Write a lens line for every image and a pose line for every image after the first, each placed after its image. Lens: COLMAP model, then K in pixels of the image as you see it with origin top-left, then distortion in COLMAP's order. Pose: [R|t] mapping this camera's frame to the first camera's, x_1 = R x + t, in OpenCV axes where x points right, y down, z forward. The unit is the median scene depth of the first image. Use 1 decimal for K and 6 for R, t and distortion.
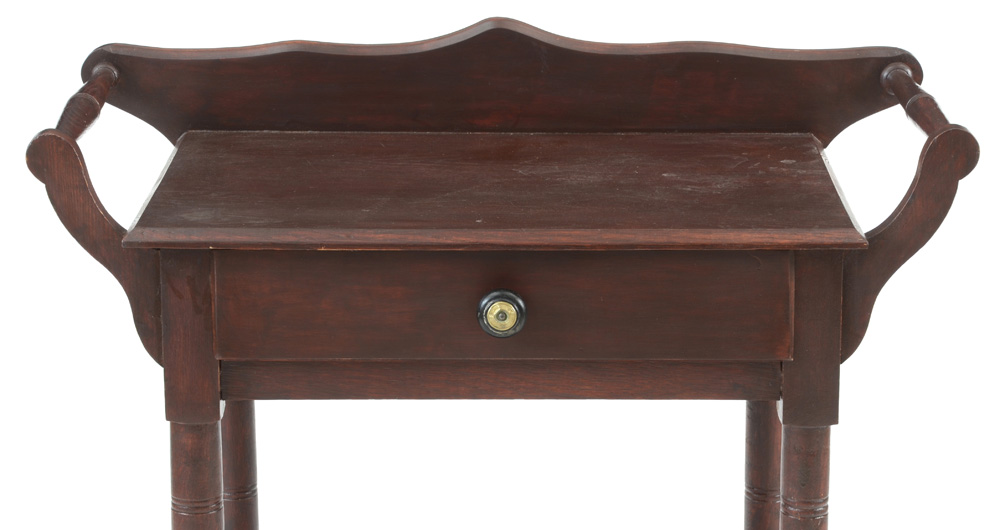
lens RADIAL K [[3225.1, 0, 516.2], [0, 3225.1, 354.6], [0, 0, 1]] dist [0.433292, 0.000000]
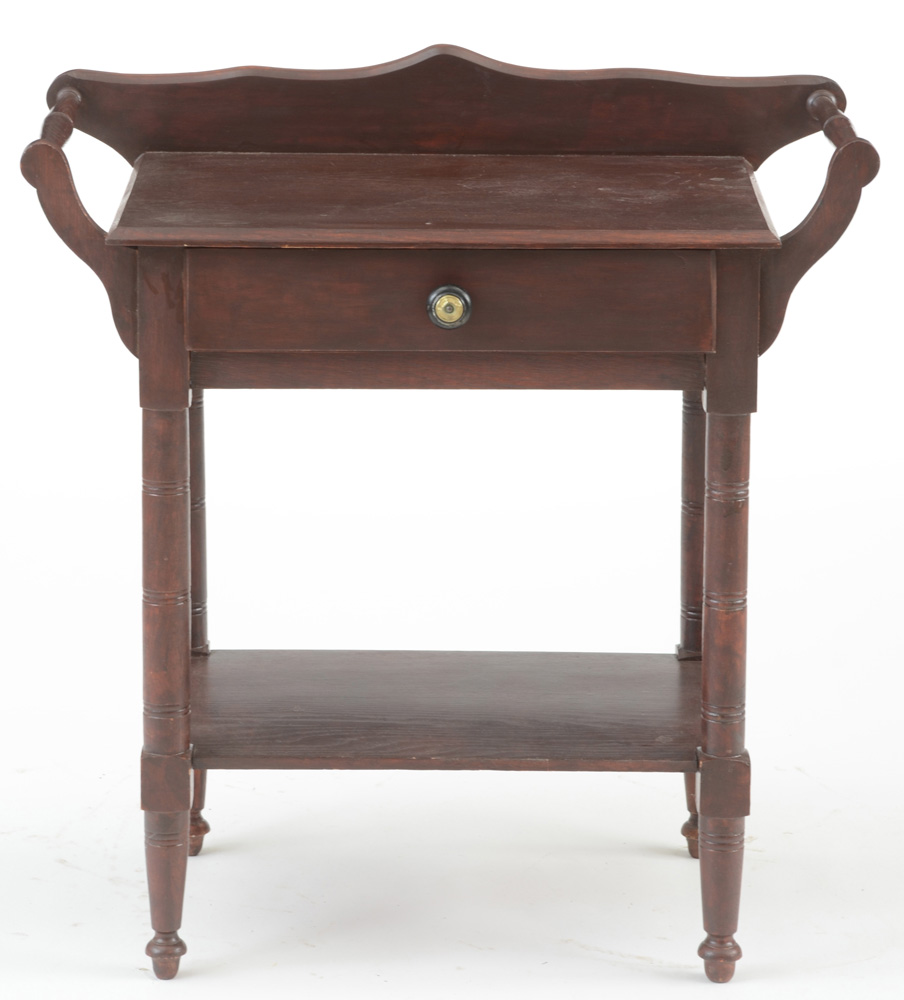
lens RADIAL K [[5265.6, 0, 450.5], [0, 5265.6, 498.5], [0, 0, 1]] dist [-0.080036, 0.000000]
pose [[0.999972, 0.003831, 0.006379, -0.014724], [-0.003618, 0.999445, -0.033125, 0.108051], [-0.006503, 0.033101, 0.999431, -0.758008]]
